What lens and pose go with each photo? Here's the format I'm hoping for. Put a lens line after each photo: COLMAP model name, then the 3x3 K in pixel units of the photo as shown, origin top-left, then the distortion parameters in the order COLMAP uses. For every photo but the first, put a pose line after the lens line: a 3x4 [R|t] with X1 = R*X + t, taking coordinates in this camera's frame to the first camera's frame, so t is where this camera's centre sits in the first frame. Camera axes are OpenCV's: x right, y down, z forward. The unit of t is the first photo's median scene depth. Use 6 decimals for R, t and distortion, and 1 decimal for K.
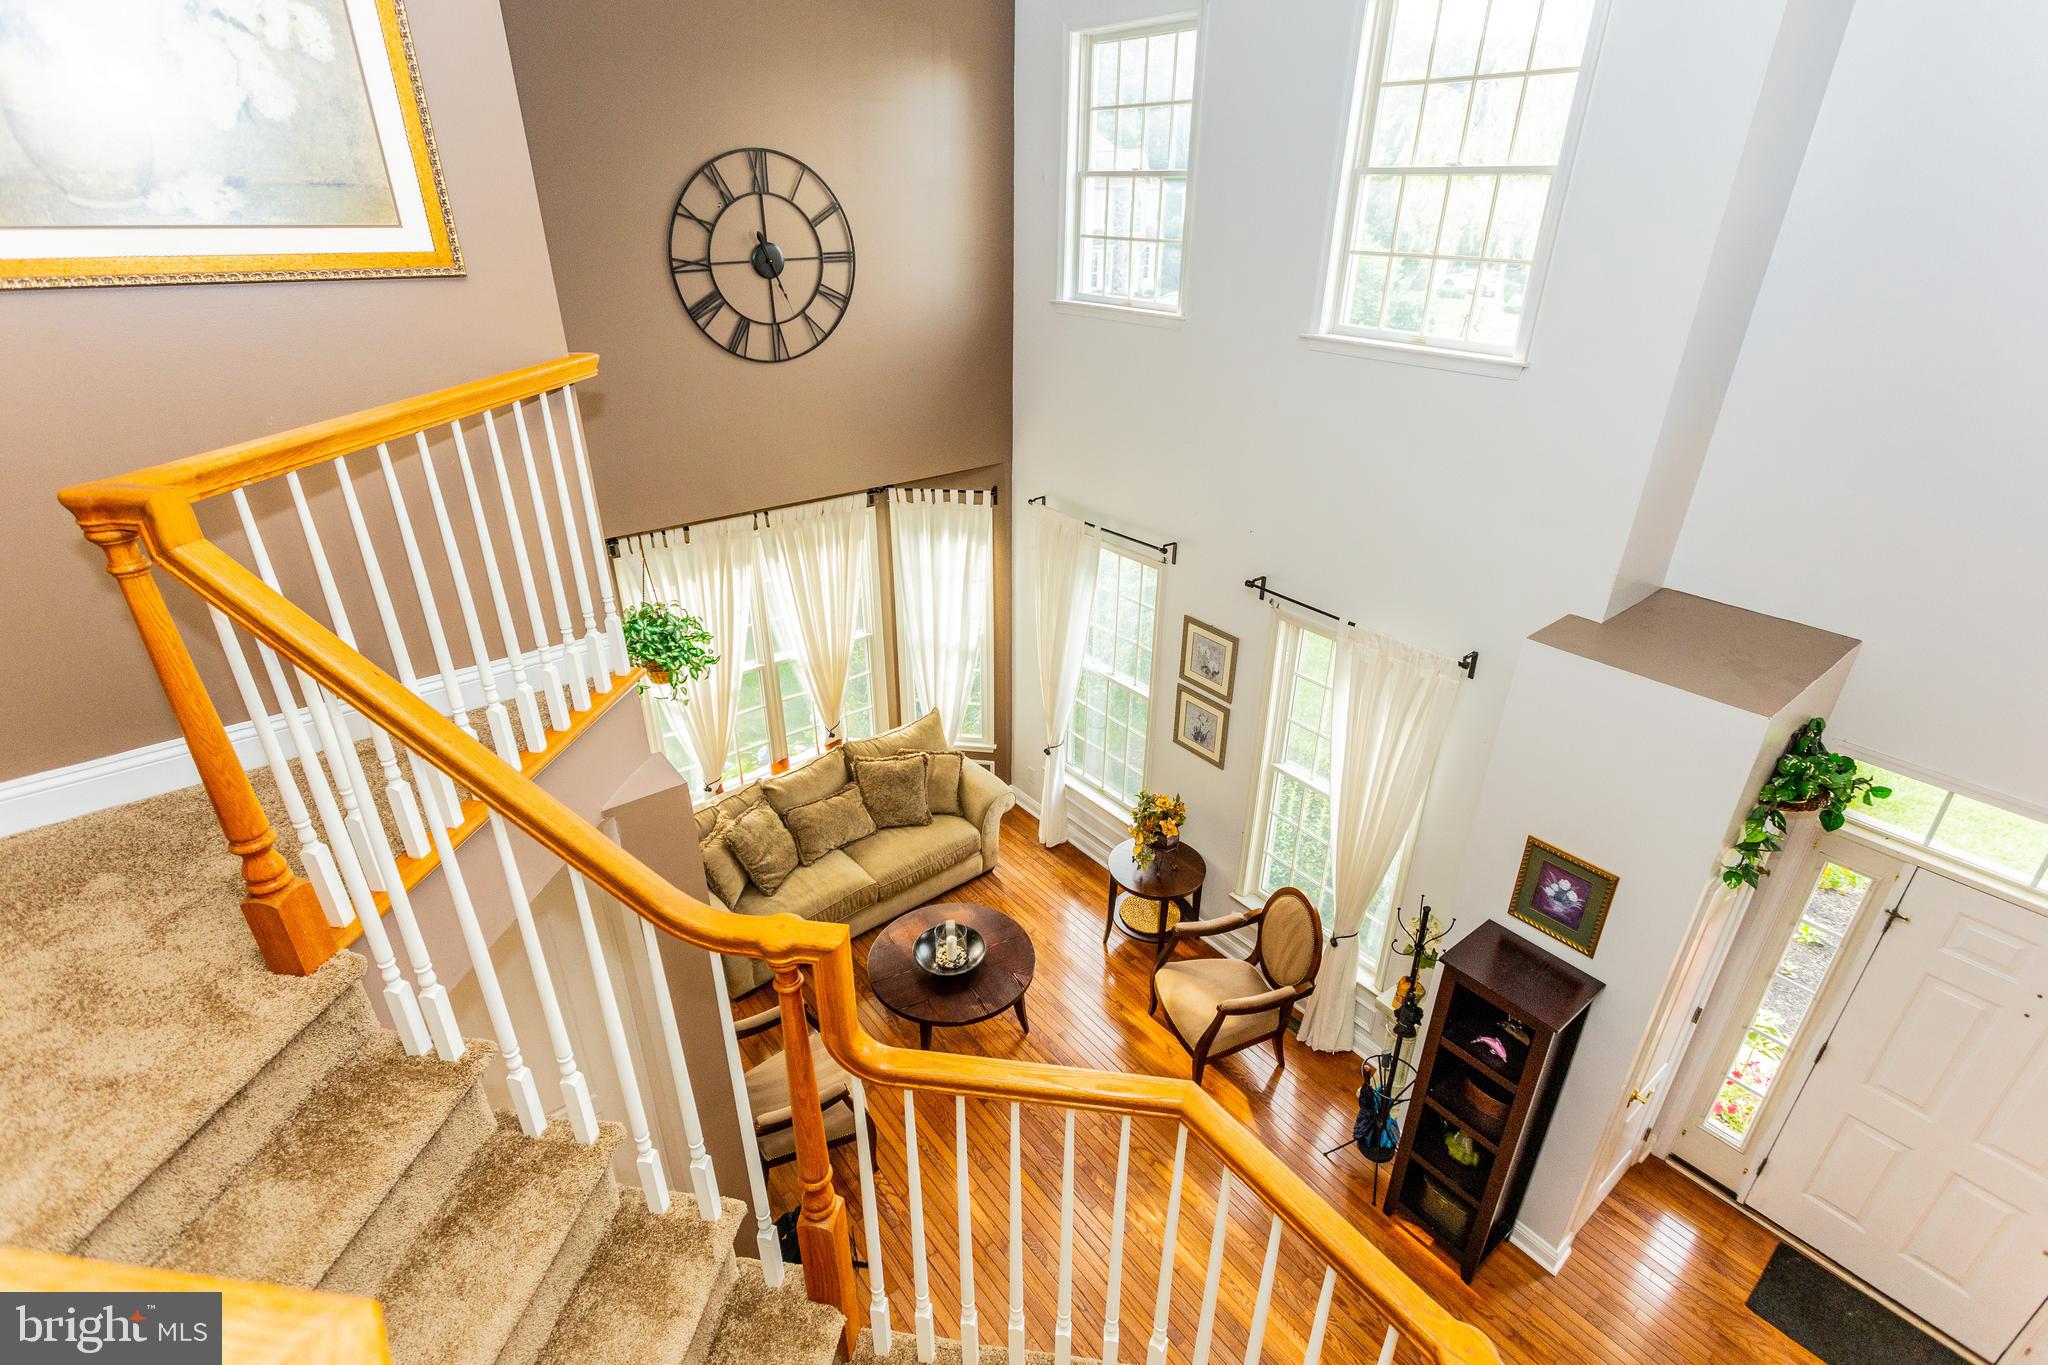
lens RADIAL K [[970.8, 0, 1019.4], [0, 970.8, 673.7], [0, 0, 1]] dist [0.003451, 0.001107]
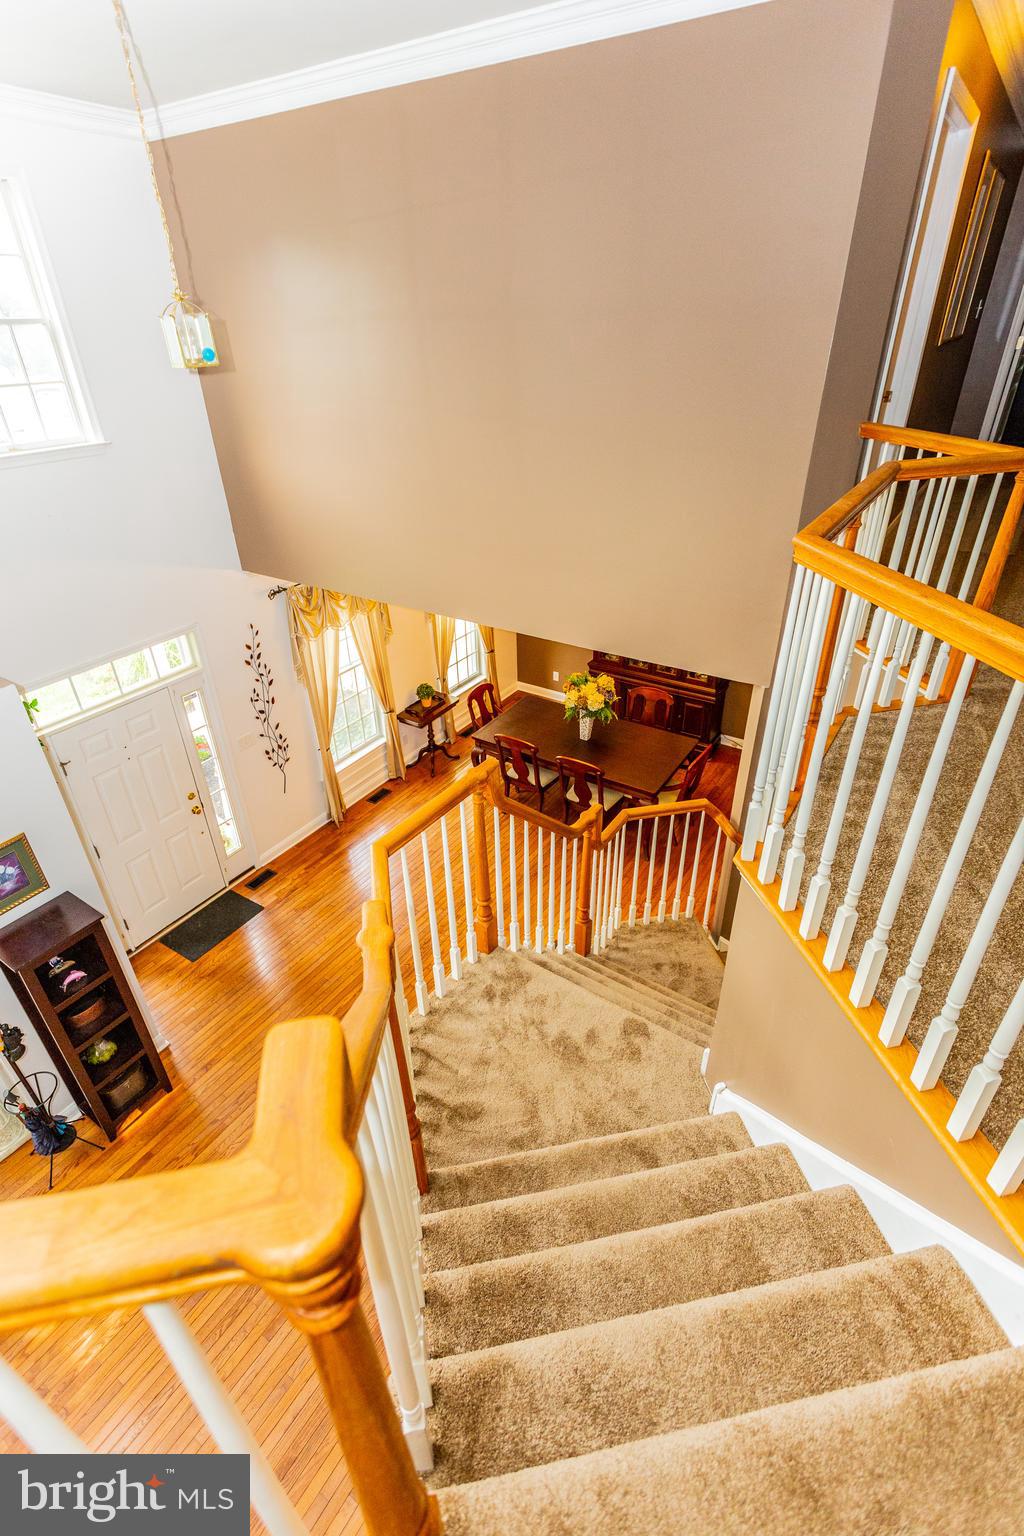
lens RADIAL K [[728.1, 0, 516.8], [0, 728.1, 762.7], [0, 0, 1]] dist [0.003451, 0.001107]
pose [[-0.313487, -0.498867, 0.807996, -0.302915], [0.442728, 0.675966, 0.589119, -0.120708], [-0.840070, 0.542403, 0.008956, 0.216999]]
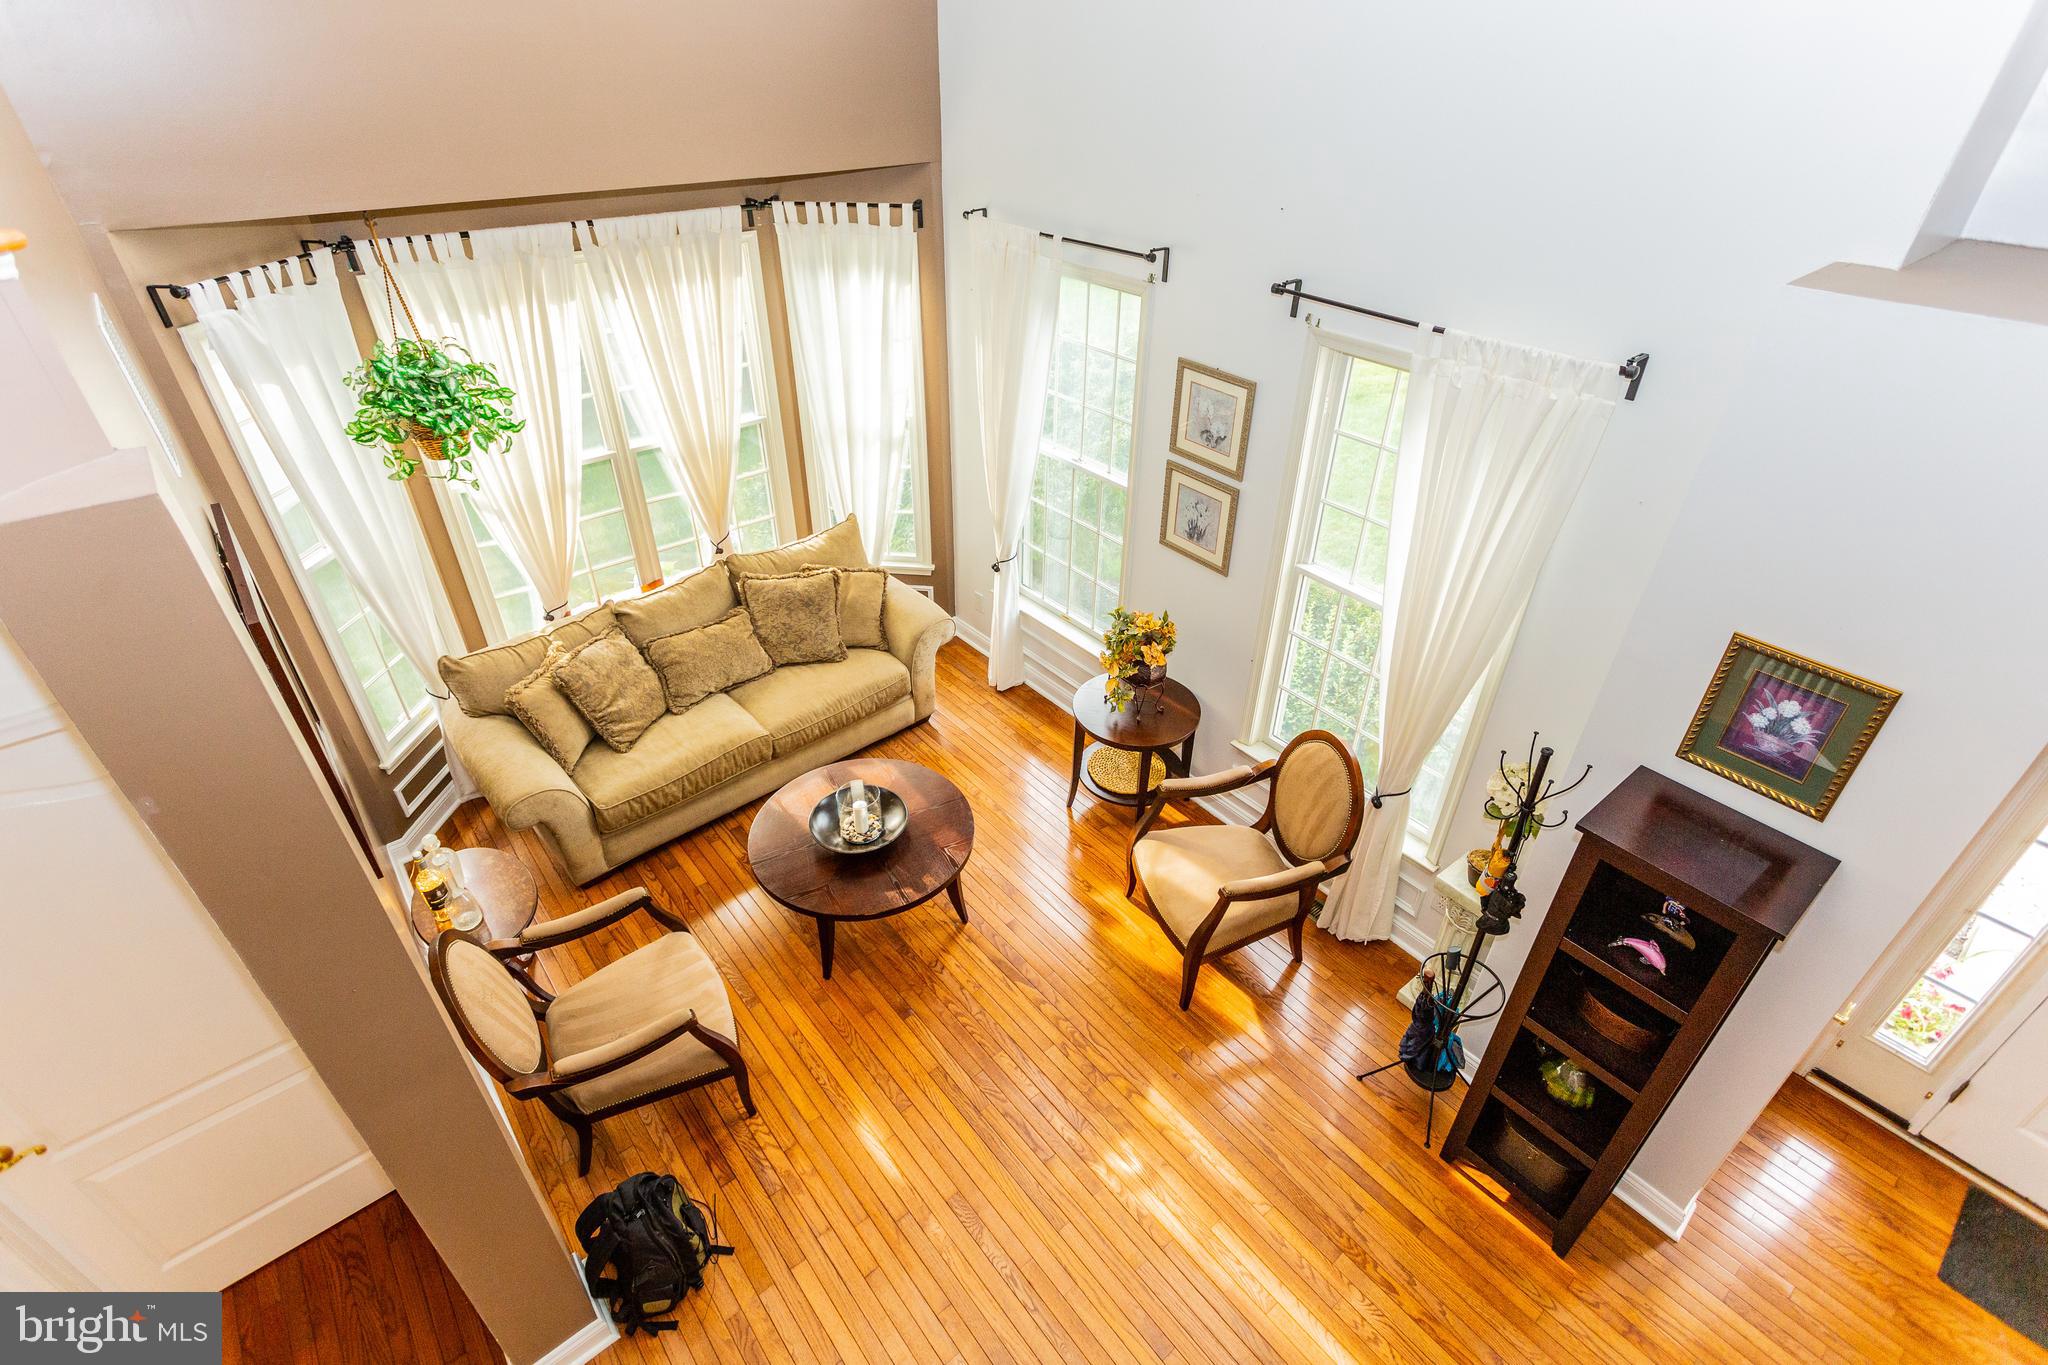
lens RADIAL K [[970.8, 0, 1014.2], [0, 970.8, 668.3], [0, 0, 1]] dist [0.003451, 0.001107]
pose [[0.999733, -0.010822, 0.020413, 0.034468], [0.008086, 0.991527, 0.129645, 0.076513], [-0.021644, -0.129445, 0.991350, 0.282610]]
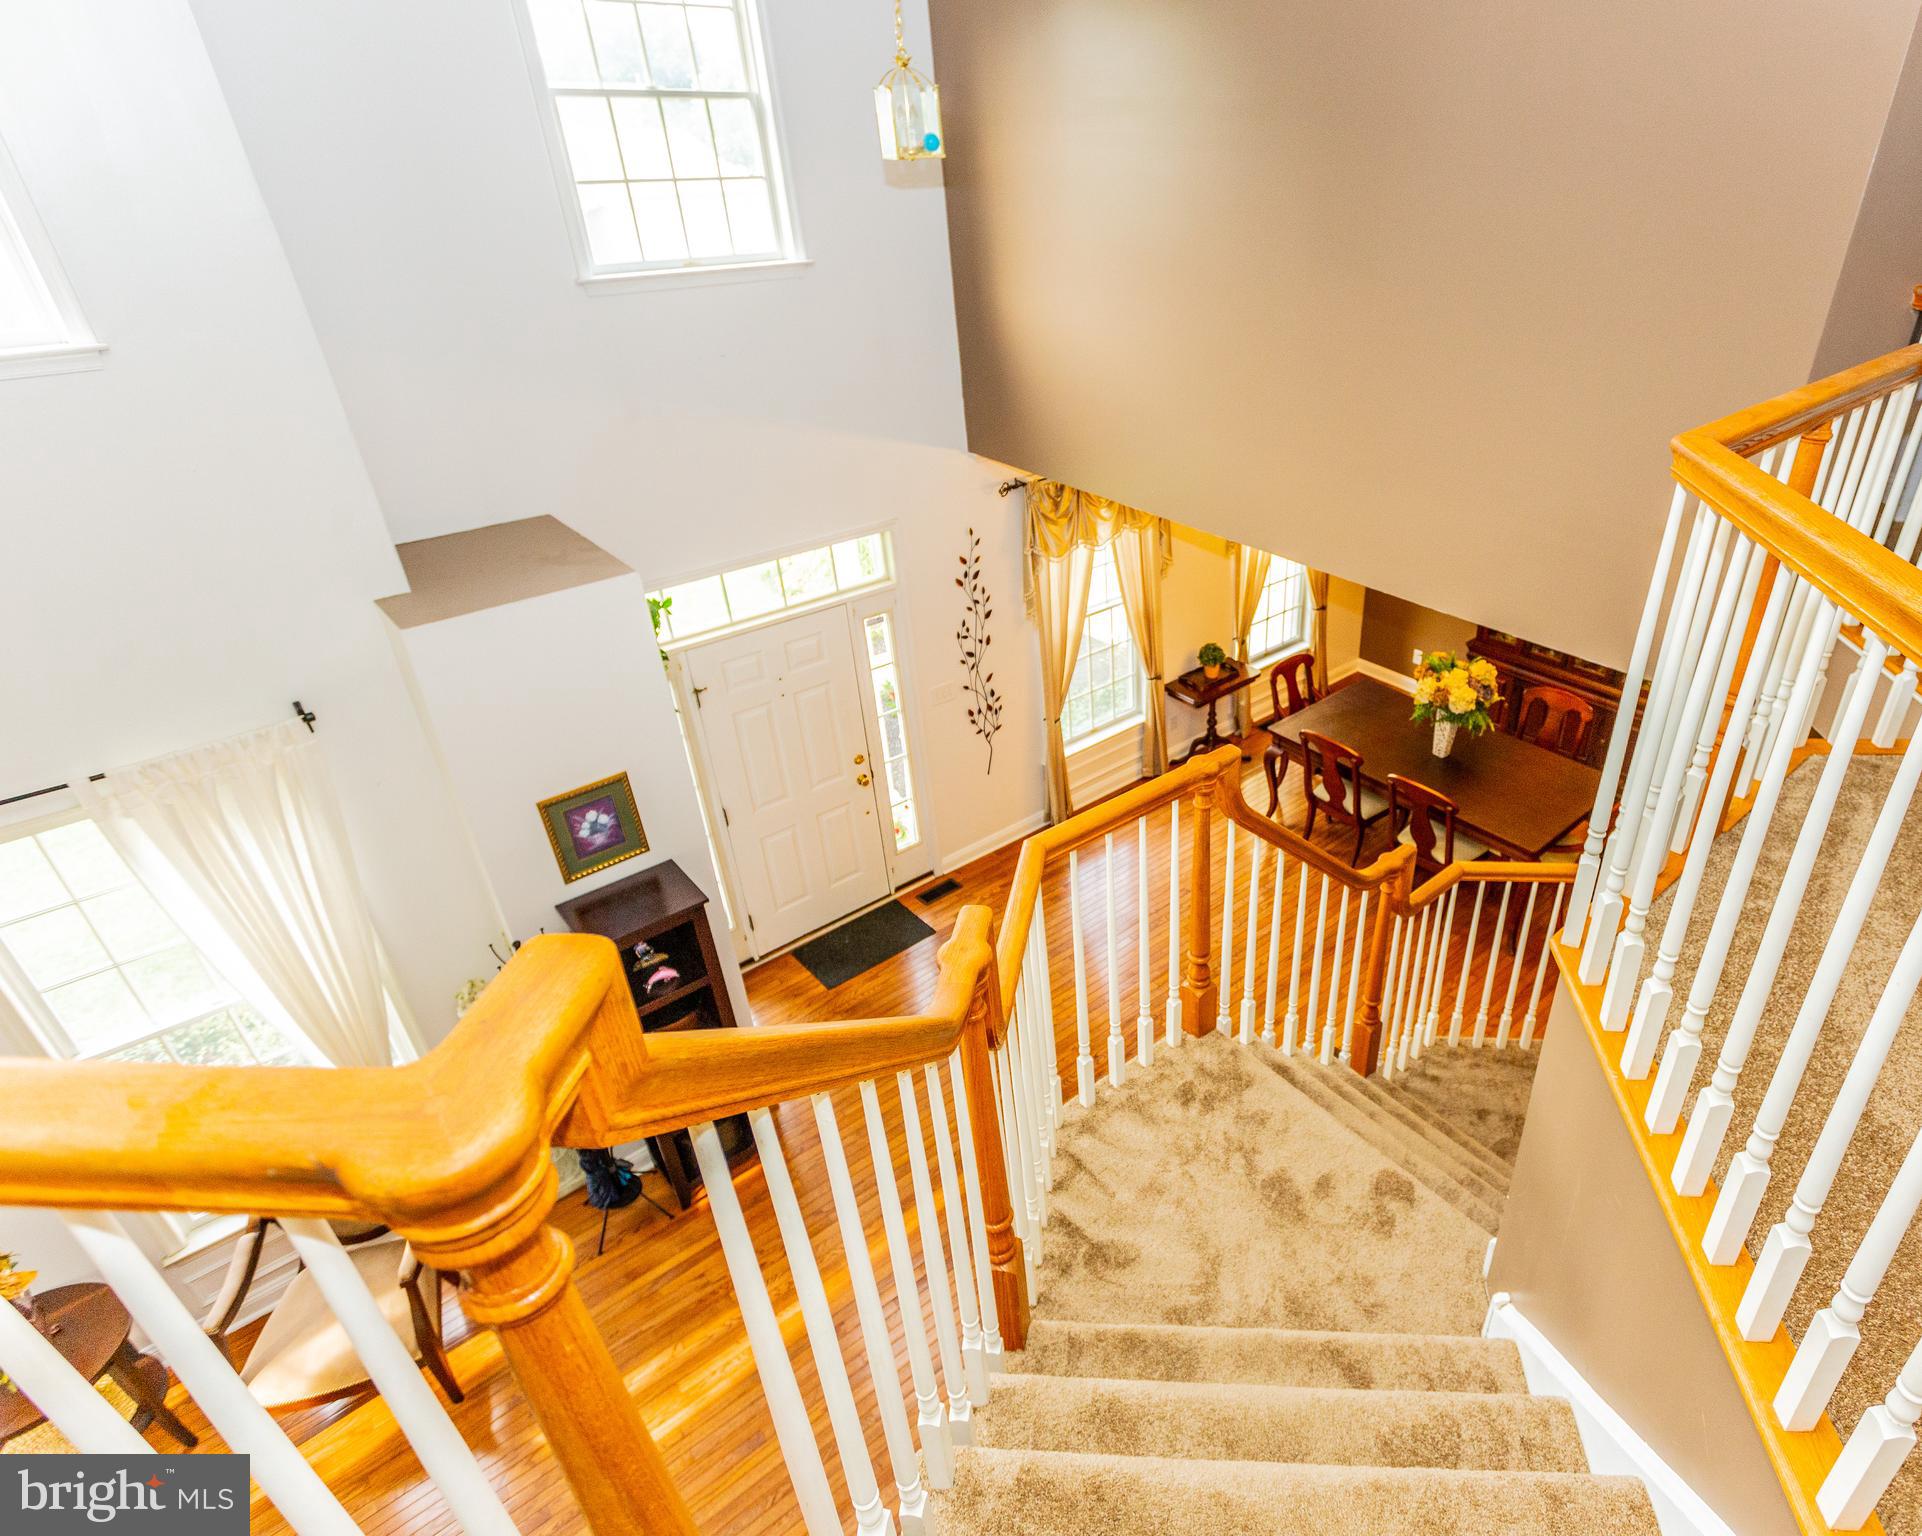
lens RADIAL K [[1094.6, 0, 1172.6], [0, 1094.6, 760.8], [0, 0, 1]] dist [-0.004943, 0.004924]
pose [[-0.096296, -0.514946, 0.851797, -0.324159], [0.443929, 0.743725, 0.499799, -0.093950], [-0.890872, 0.426266, 0.156982, 0.180504]]
